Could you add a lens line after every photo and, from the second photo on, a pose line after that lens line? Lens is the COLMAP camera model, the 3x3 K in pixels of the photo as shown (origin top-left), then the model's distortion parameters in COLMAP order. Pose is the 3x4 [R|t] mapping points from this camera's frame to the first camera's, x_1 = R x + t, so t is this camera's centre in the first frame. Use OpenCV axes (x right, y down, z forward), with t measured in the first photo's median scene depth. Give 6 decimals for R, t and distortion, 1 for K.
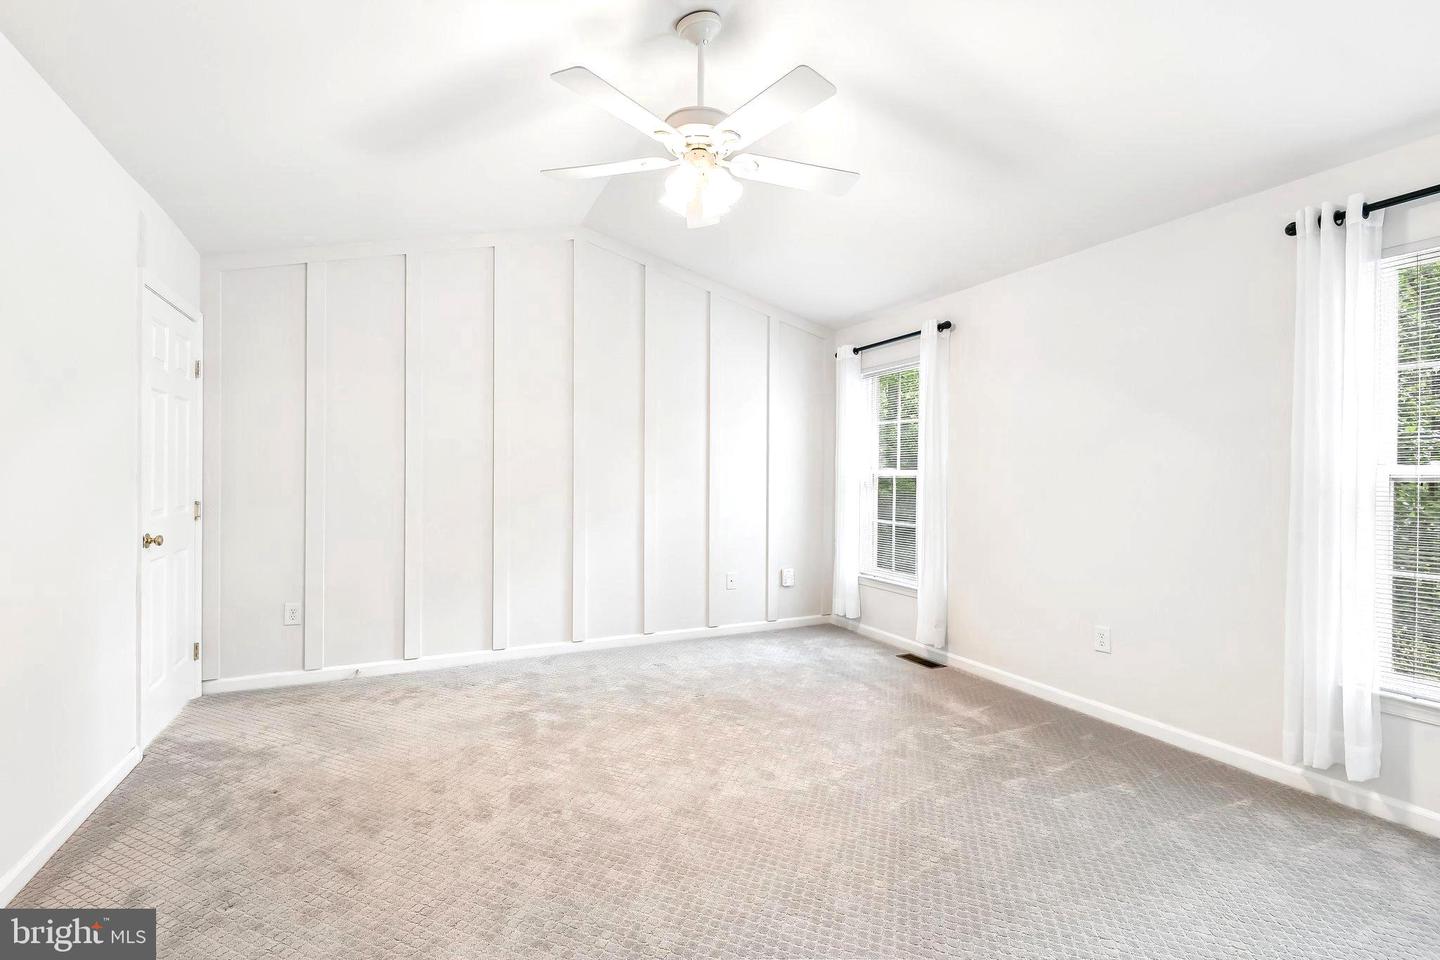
lens RADIAL K [[655.5, 0, 717.2], [0, 655.5, 475.3], [0, 0, 1]] dist [0.008904, -0.006245]
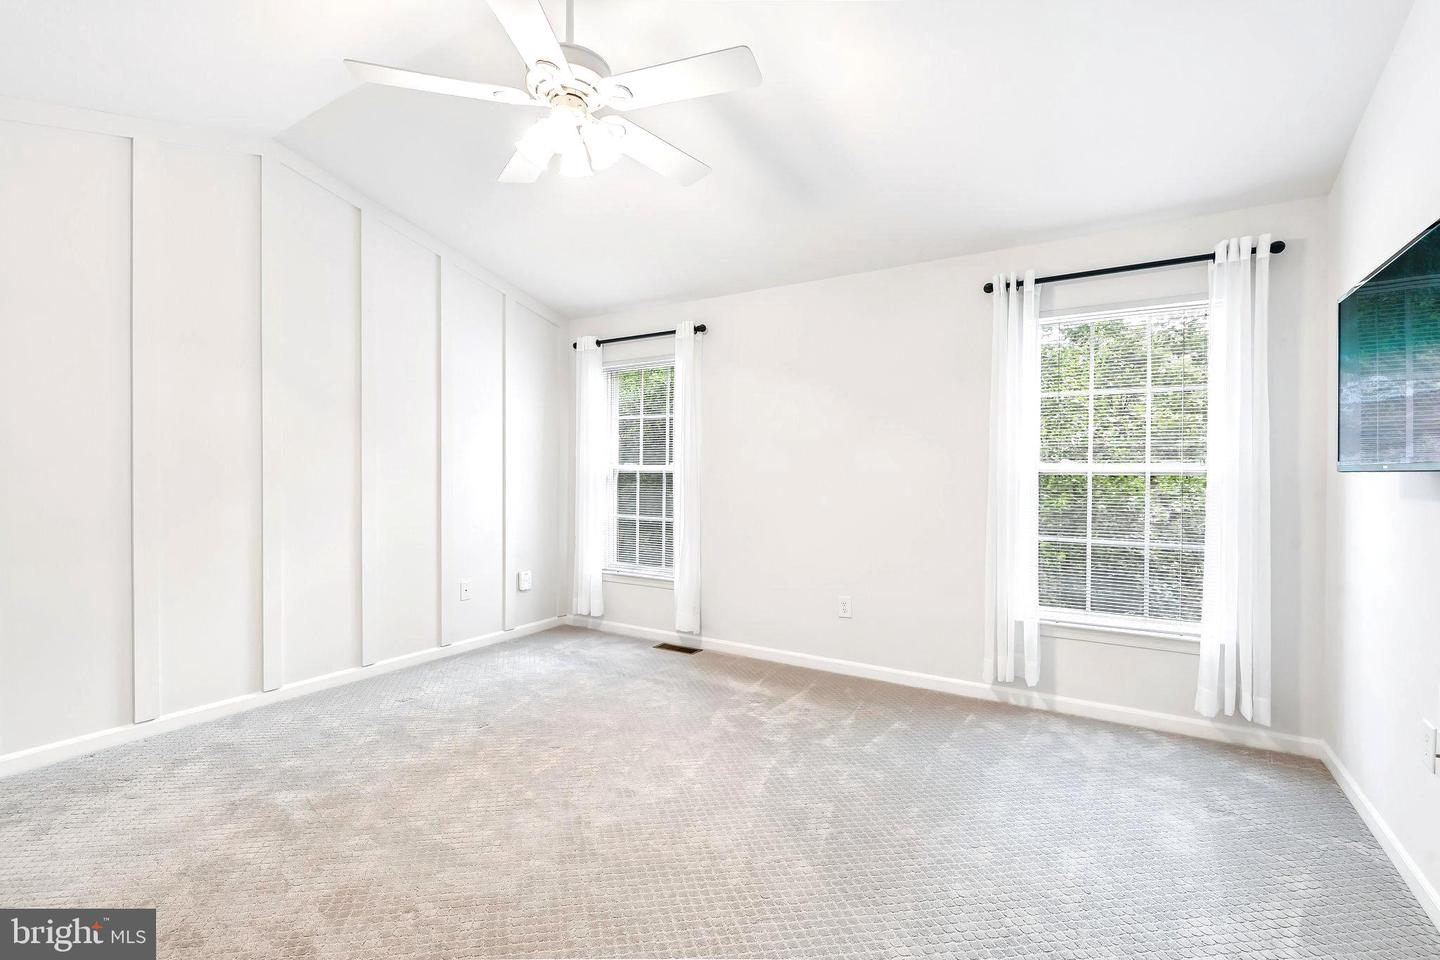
lens RADIAL K [[655.5, 0, 718.3], [0, 655.5, 477.9], [0, 0, 1]] dist [0.008904, -0.006245]
pose [[0.846216, -0.007544, 0.532787, -0.208183], [0.000714, 0.999915, 0.013024, -0.001584], [-0.532840, -0.010641, 0.846149, 0.098541]]
